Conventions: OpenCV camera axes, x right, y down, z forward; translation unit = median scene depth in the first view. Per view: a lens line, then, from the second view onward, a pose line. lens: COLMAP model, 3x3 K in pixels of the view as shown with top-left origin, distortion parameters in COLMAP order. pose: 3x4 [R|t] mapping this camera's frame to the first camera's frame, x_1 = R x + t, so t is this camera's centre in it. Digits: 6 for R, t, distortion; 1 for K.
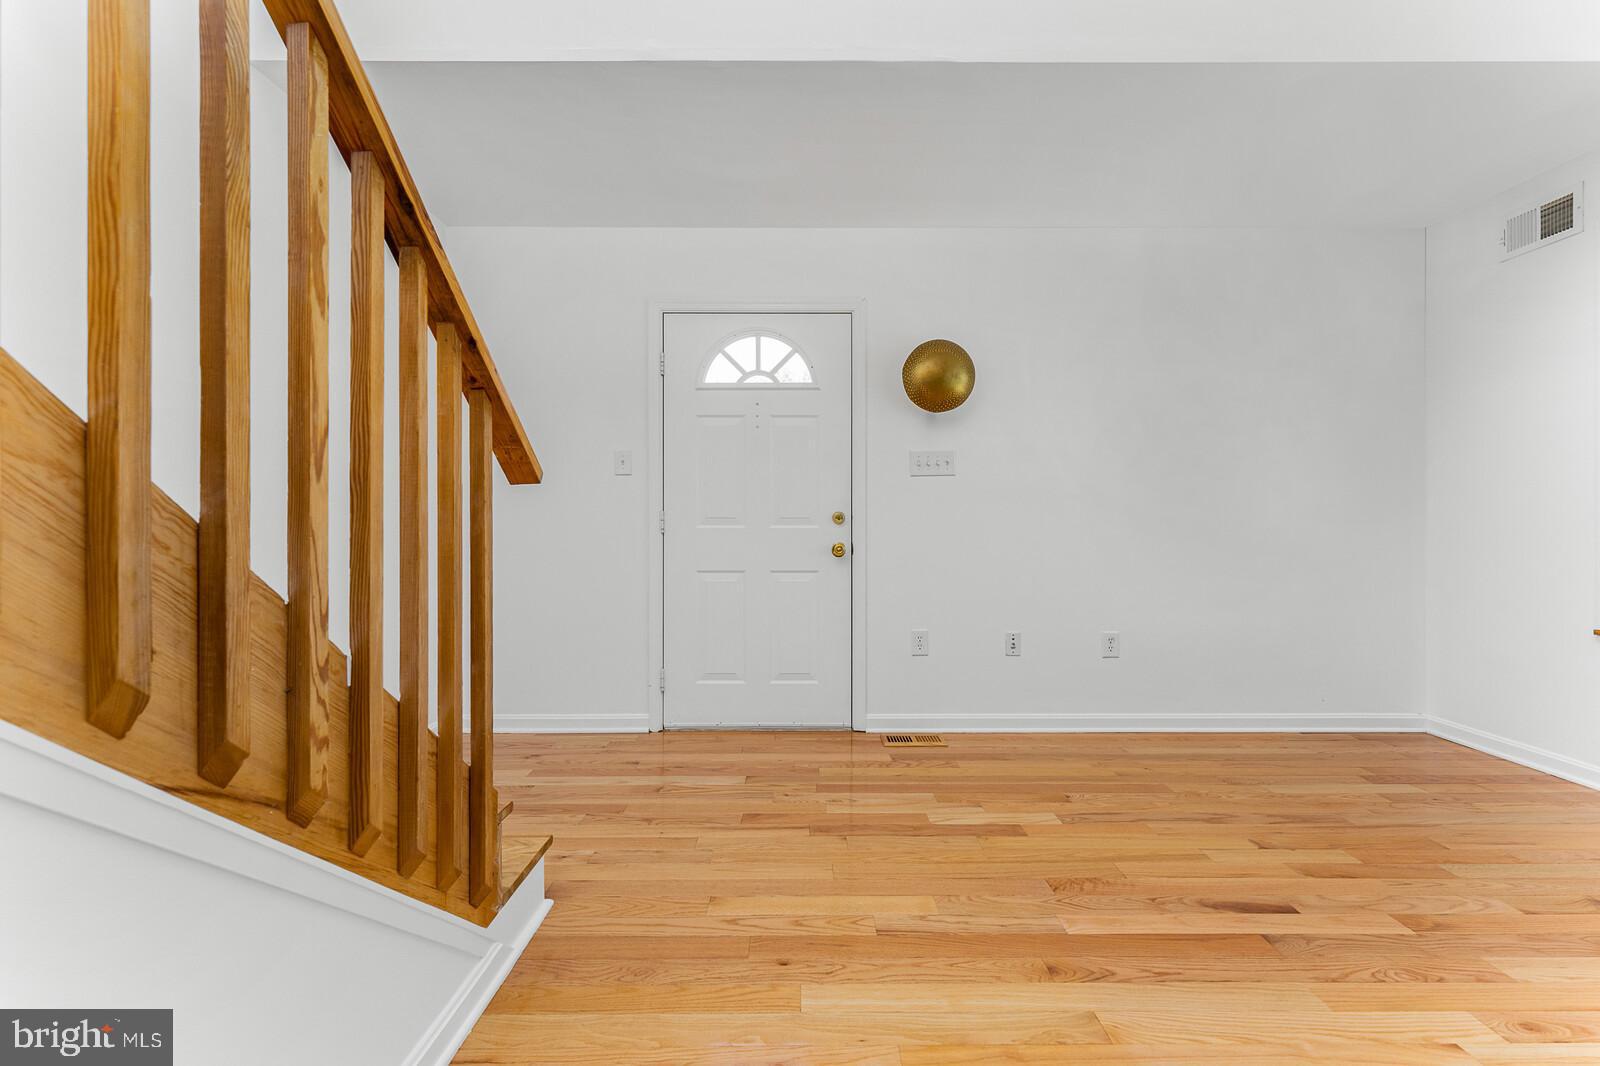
lens RADIAL K [[637.1, 0, 802.0], [0, 637.1, 531.7], [0, 0, 1]] dist [0.002108, -0.000435]
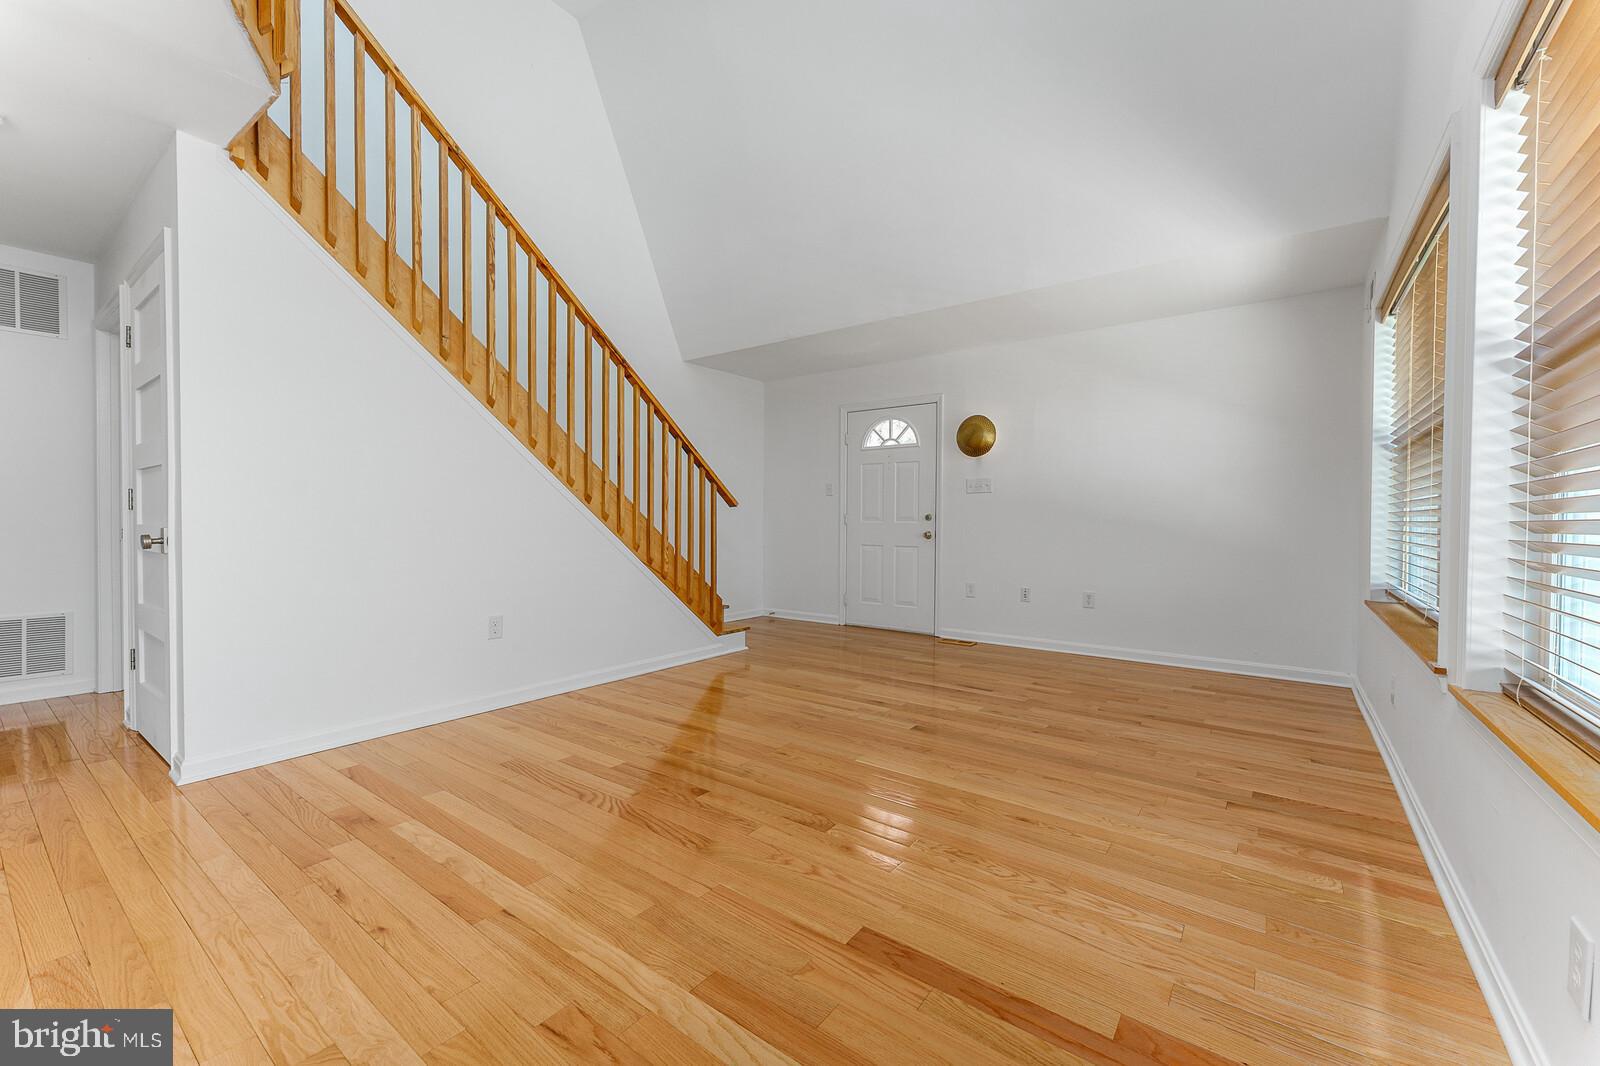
lens RADIAL K [[637.1, 0, 806.9], [0, 637.1, 530.5], [0, 0, 1]] dist [0.002108, -0.000435]
pose [[0.804310, 0.013703, -0.594052, 0.850530], [-0.013884, 0.999895, 0.004266, 0.012826], [0.594047, 0.004817, 0.804416, -0.649501]]
